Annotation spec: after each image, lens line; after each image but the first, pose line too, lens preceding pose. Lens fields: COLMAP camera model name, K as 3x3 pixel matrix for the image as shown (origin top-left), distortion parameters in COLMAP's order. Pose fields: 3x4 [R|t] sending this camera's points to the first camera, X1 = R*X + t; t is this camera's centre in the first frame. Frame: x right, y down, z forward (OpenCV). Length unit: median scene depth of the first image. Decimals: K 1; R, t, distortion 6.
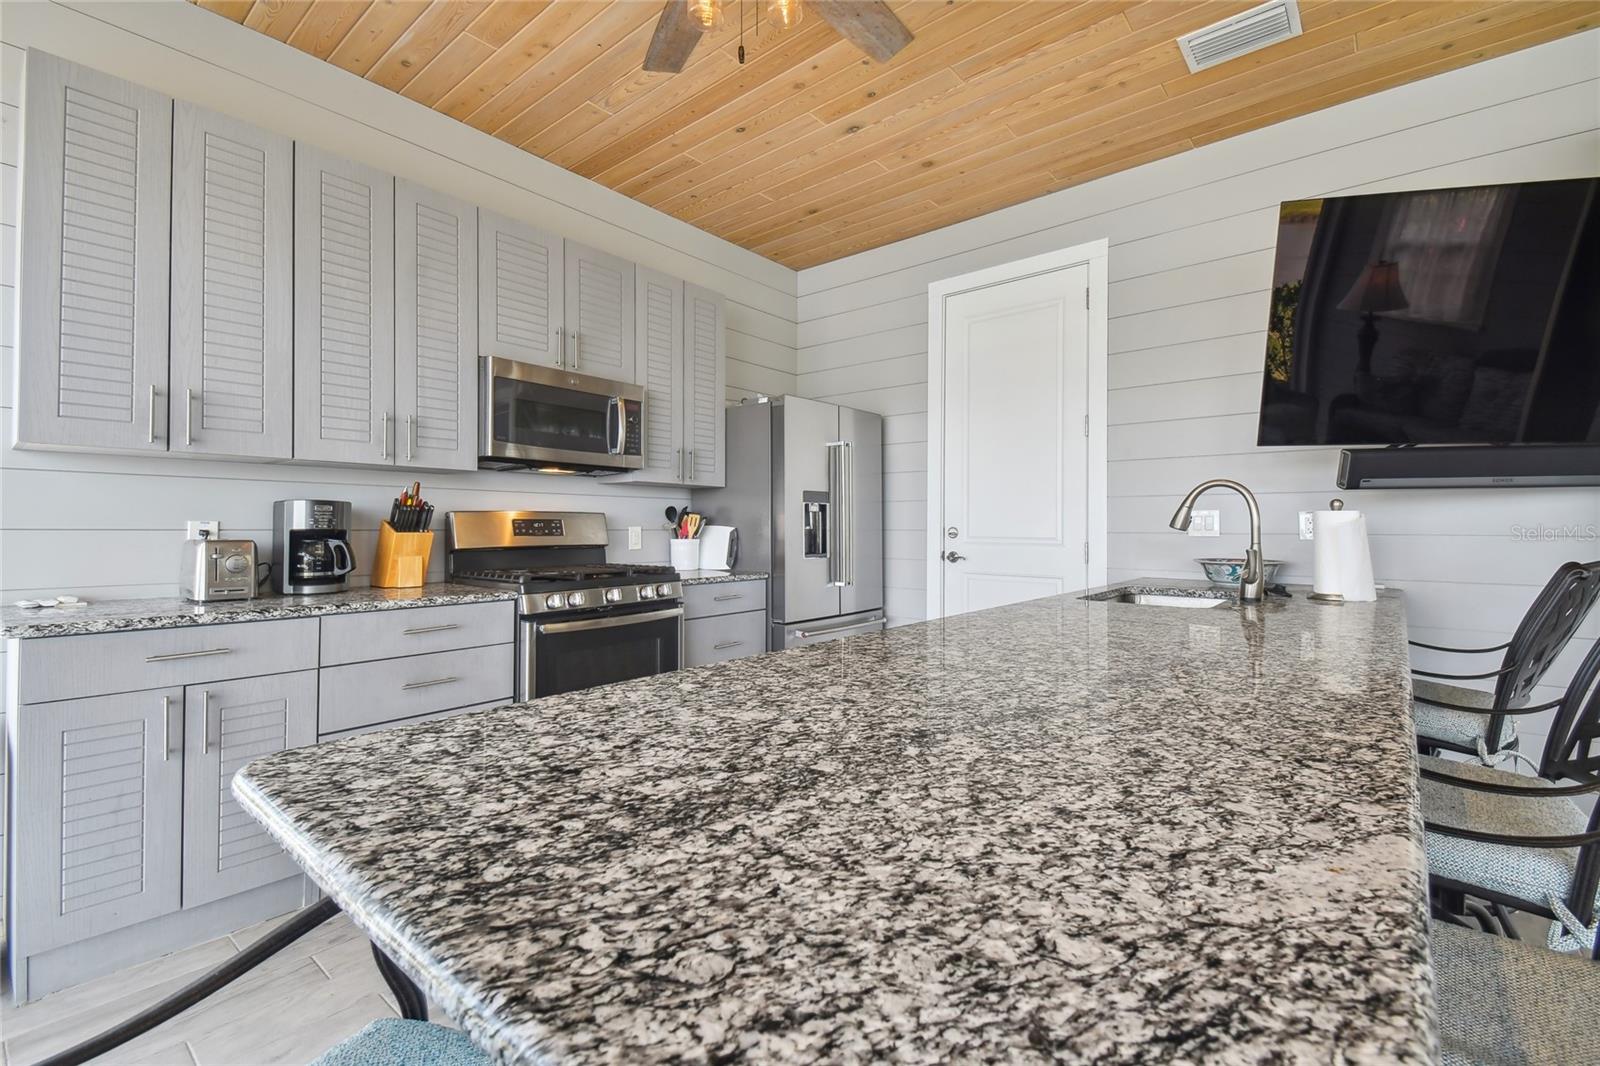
lens RADIAL K [[698.0, 0, 797.4], [0, 698.0, 526.4], [0, 0, 1]] dist [0.049751, -0.025759]
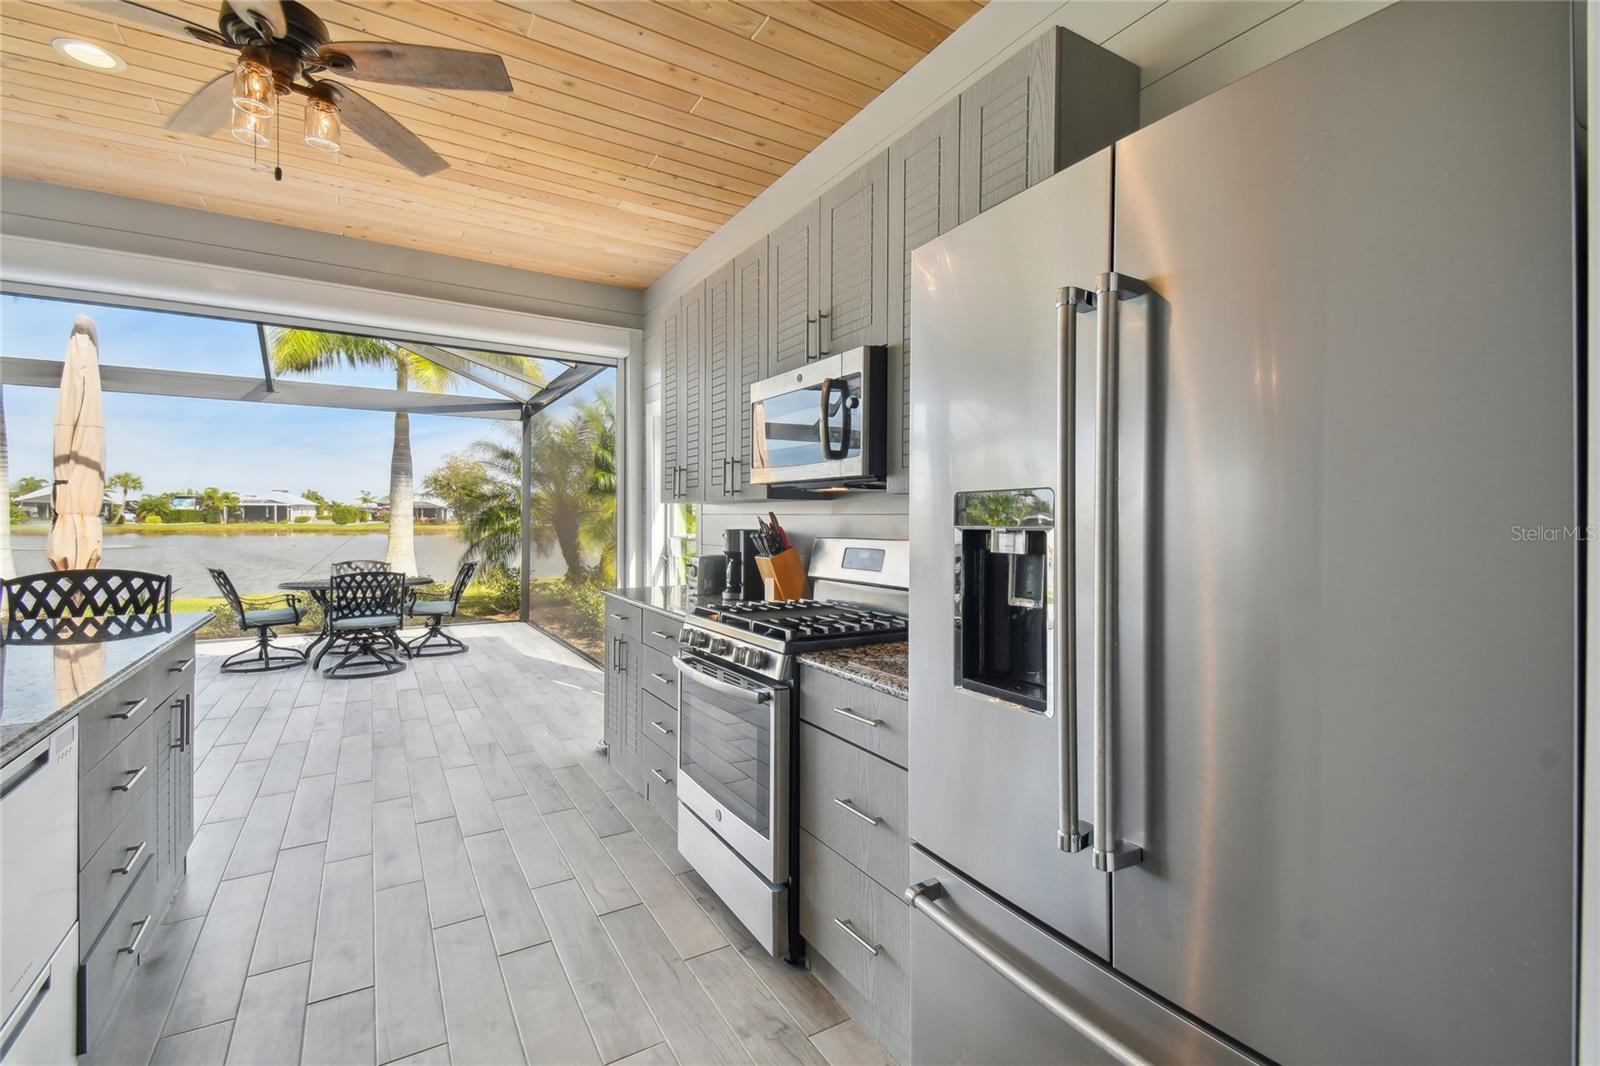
lens RADIAL K [[700.9, 0, 796.3], [0, 700.9, 522.0], [0, 0, 1]] dist [0.046270, -0.023856]
pose [[-0.320303, -0.001473, -0.947314, 0.511789], [-0.006003, 0.999982, 0.000475, -0.048832], [0.947296, 0.005839, -0.320306, 1.446963]]
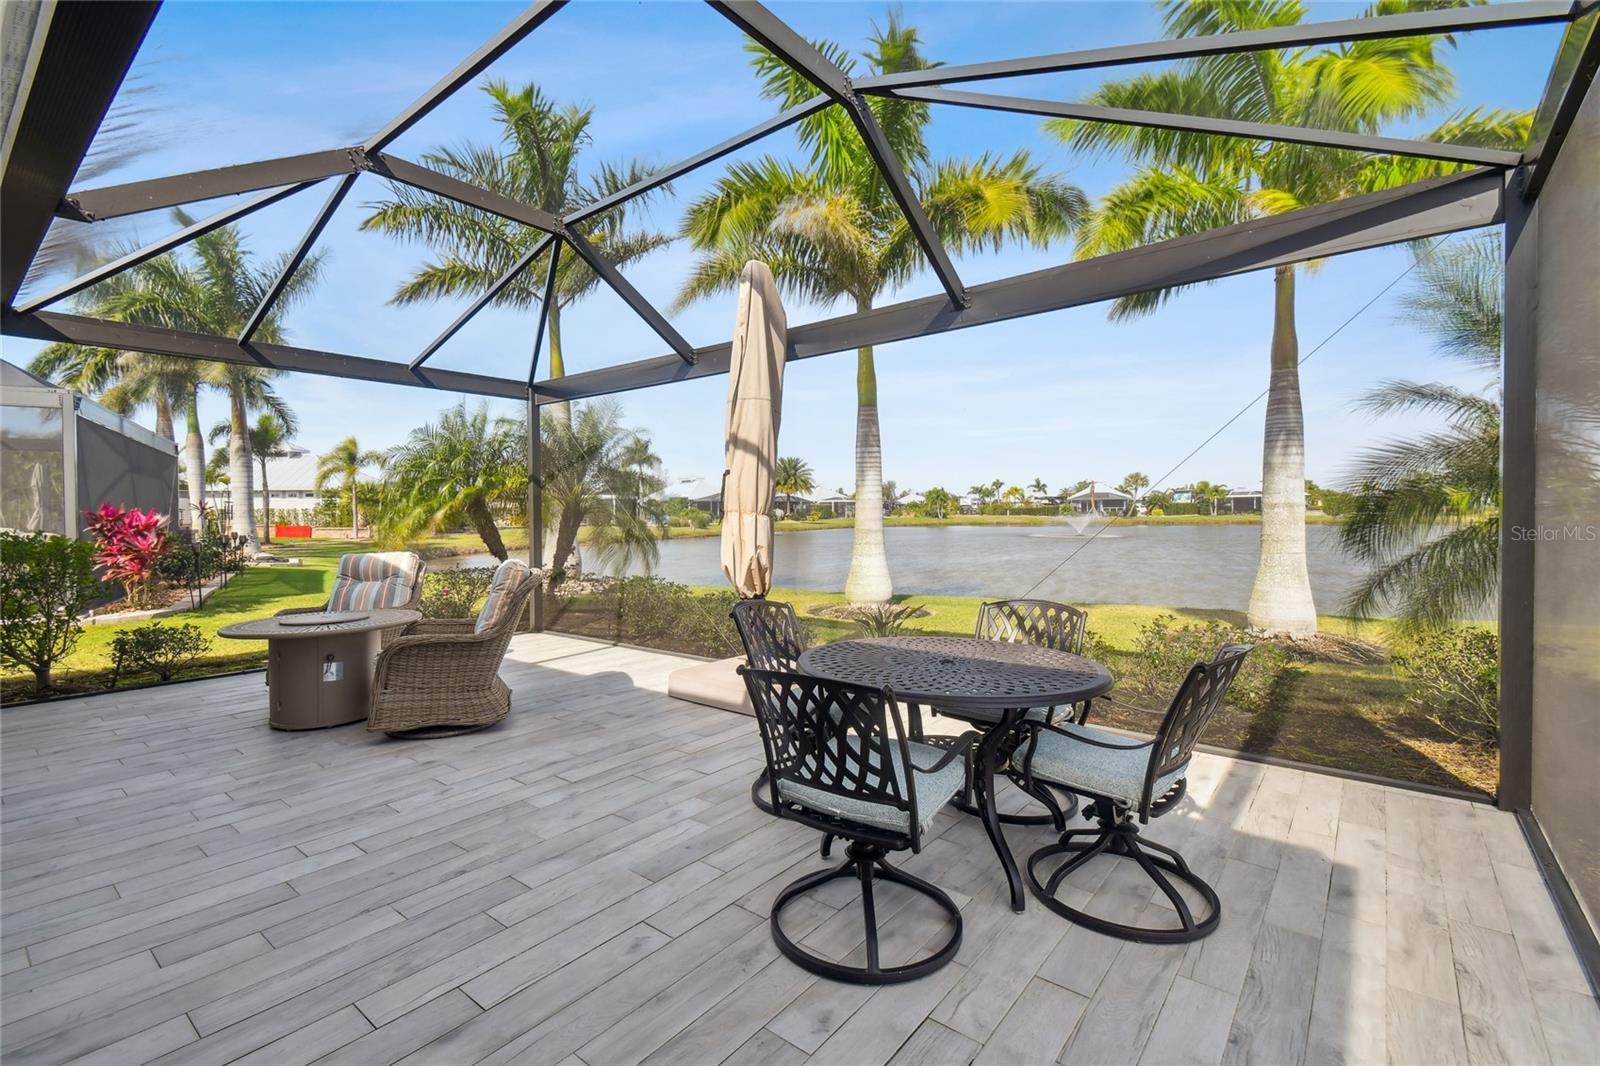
lens RADIAL K [[708.7, 0, 781.9], [0, 708.7, 517.3], [0, 0, 1]] dist [0.032388, -0.014629]
pose [[-0.999908, 0.006708, -0.011793, -1.083743], [0.006637, 0.999960, 0.006063, -0.055785], [0.011833, 0.005984, -0.999912, 0.281176]]
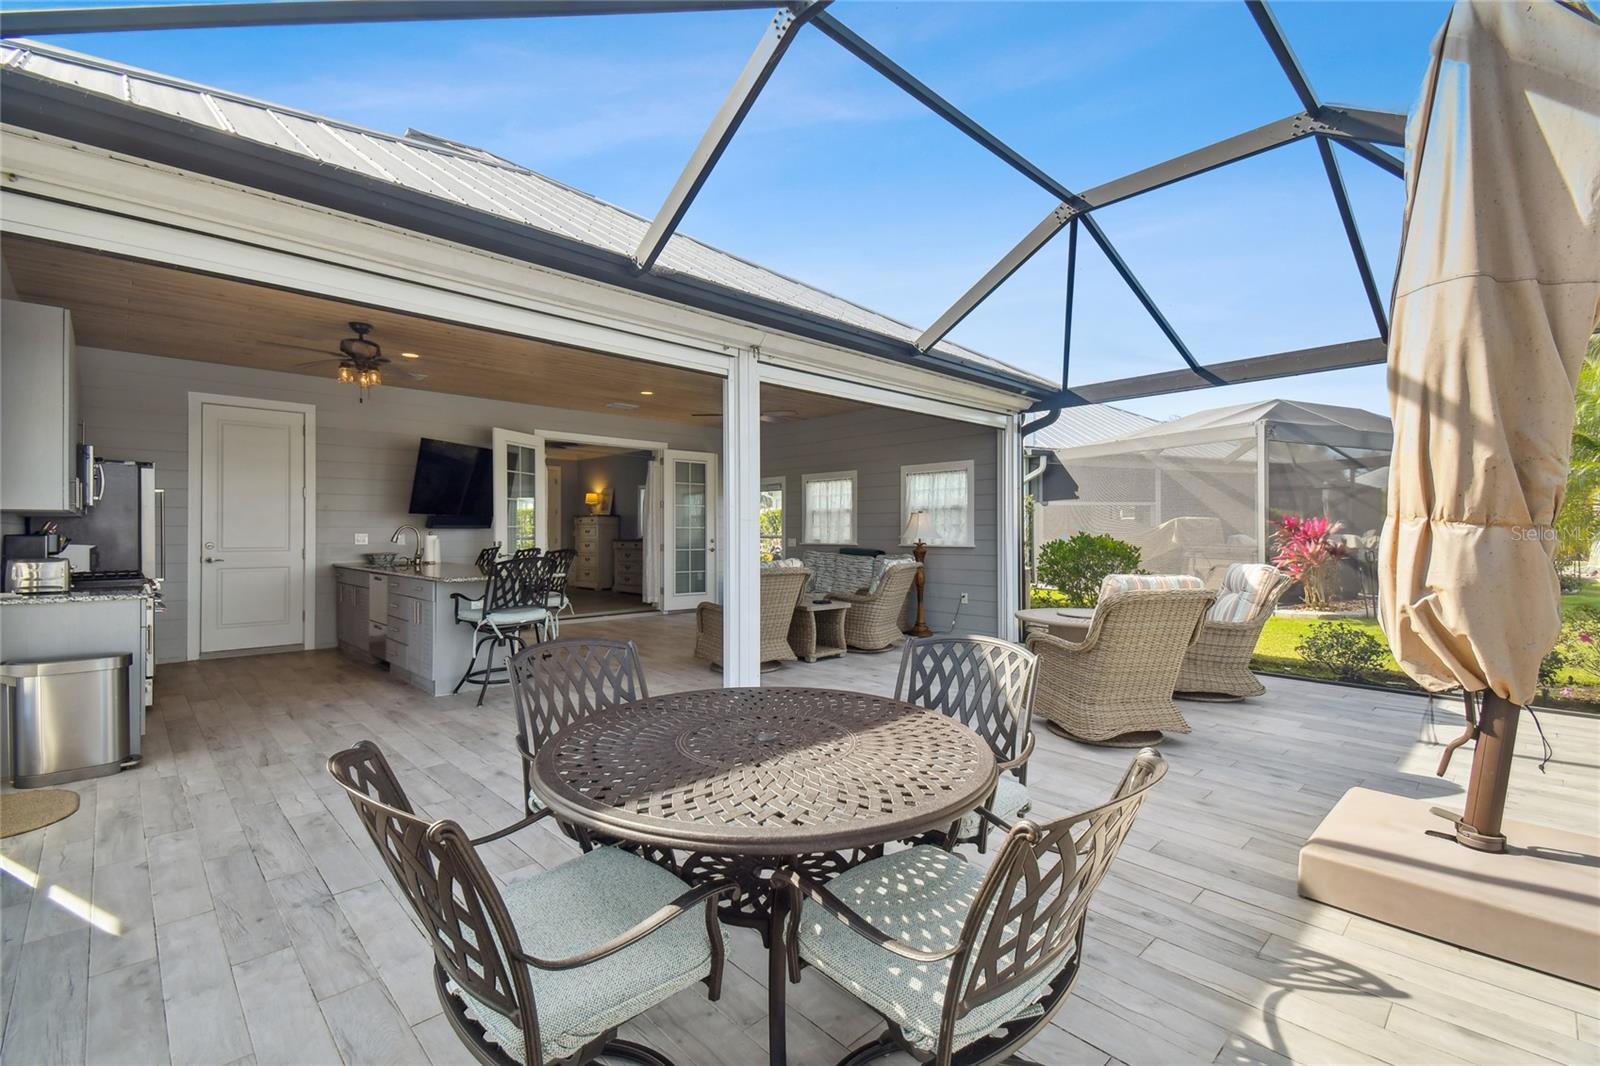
lens RADIAL K [[700.9, 0, 796.3], [0, 700.9, 522.0], [0, 0, 1]] dist [0.046270, -0.023856]
pose [[0.101936, 0.008911, 0.994751, -2.047093], [0.002176, 0.999955, -0.009180, -0.045345], [-0.994789, 0.003100, 0.101912, -0.871350]]
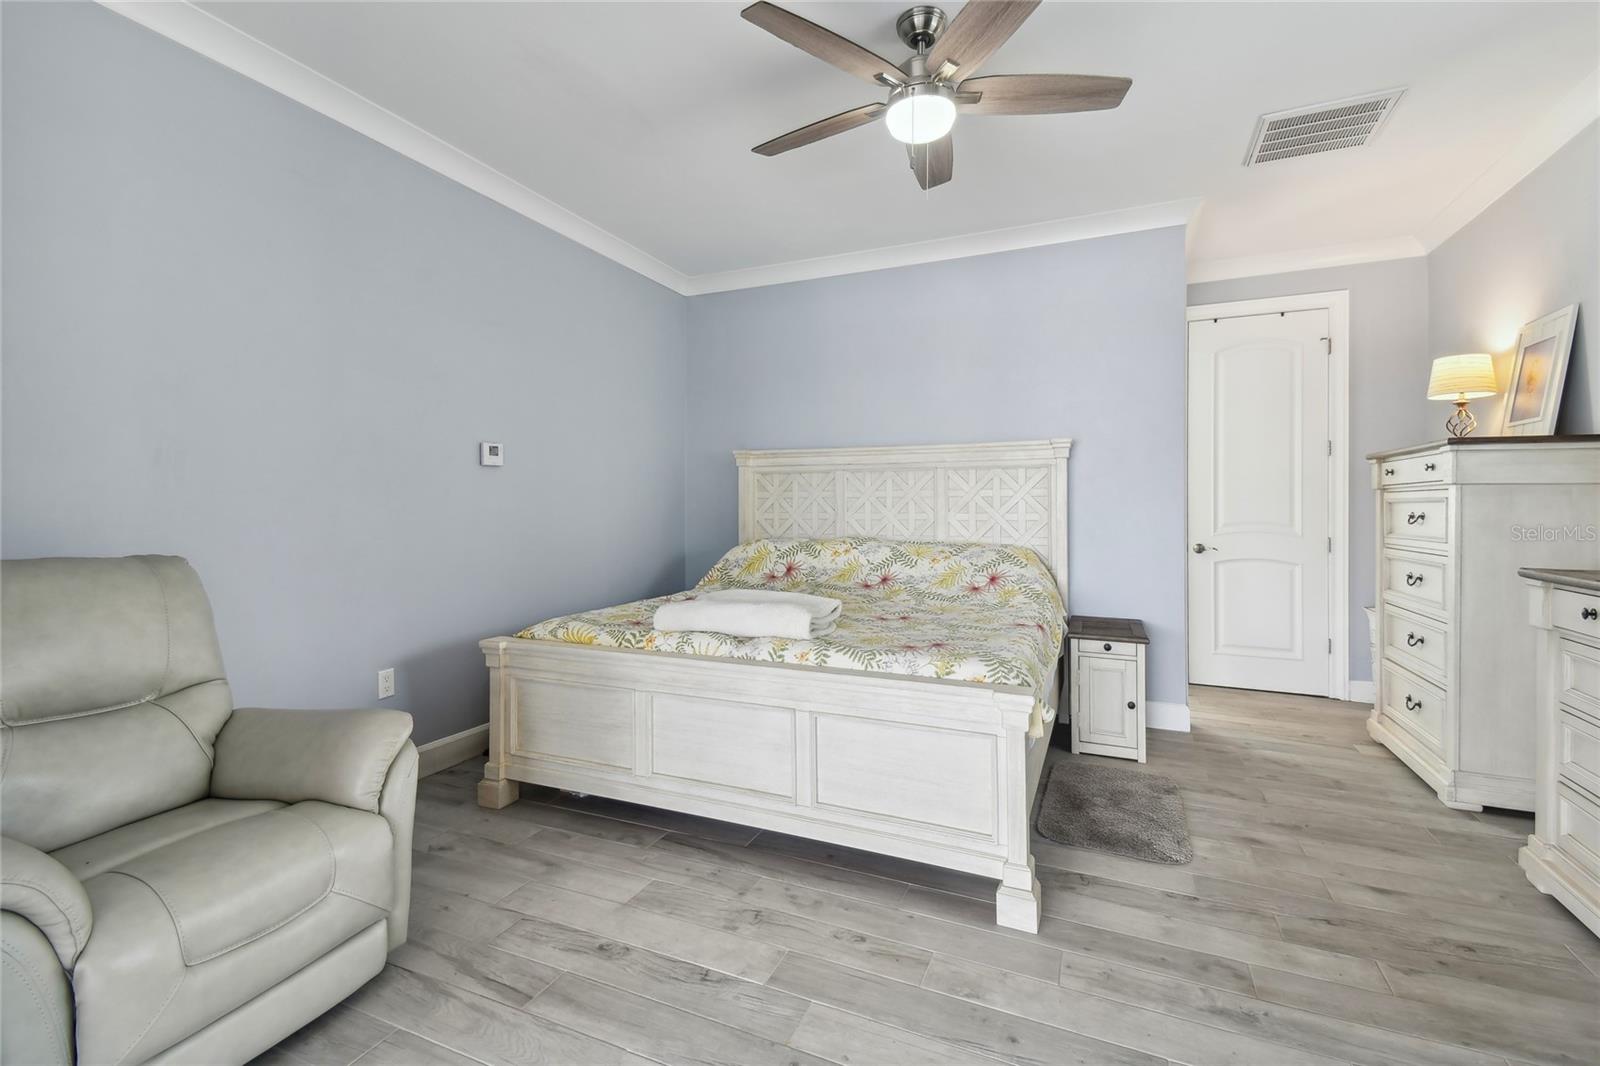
lens RADIAL K [[705.8, 0, 798.7], [0, 705.8, 505.7], [0, 0, 1]] dist [0.047110, -0.023650]
pose [[0.959071, -0.004018, 0.283139, 1.676030], [0.004198, 0.999991, -0.000029, -0.051999], [-0.283136, 0.001216, 0.959079, 0.334772]]
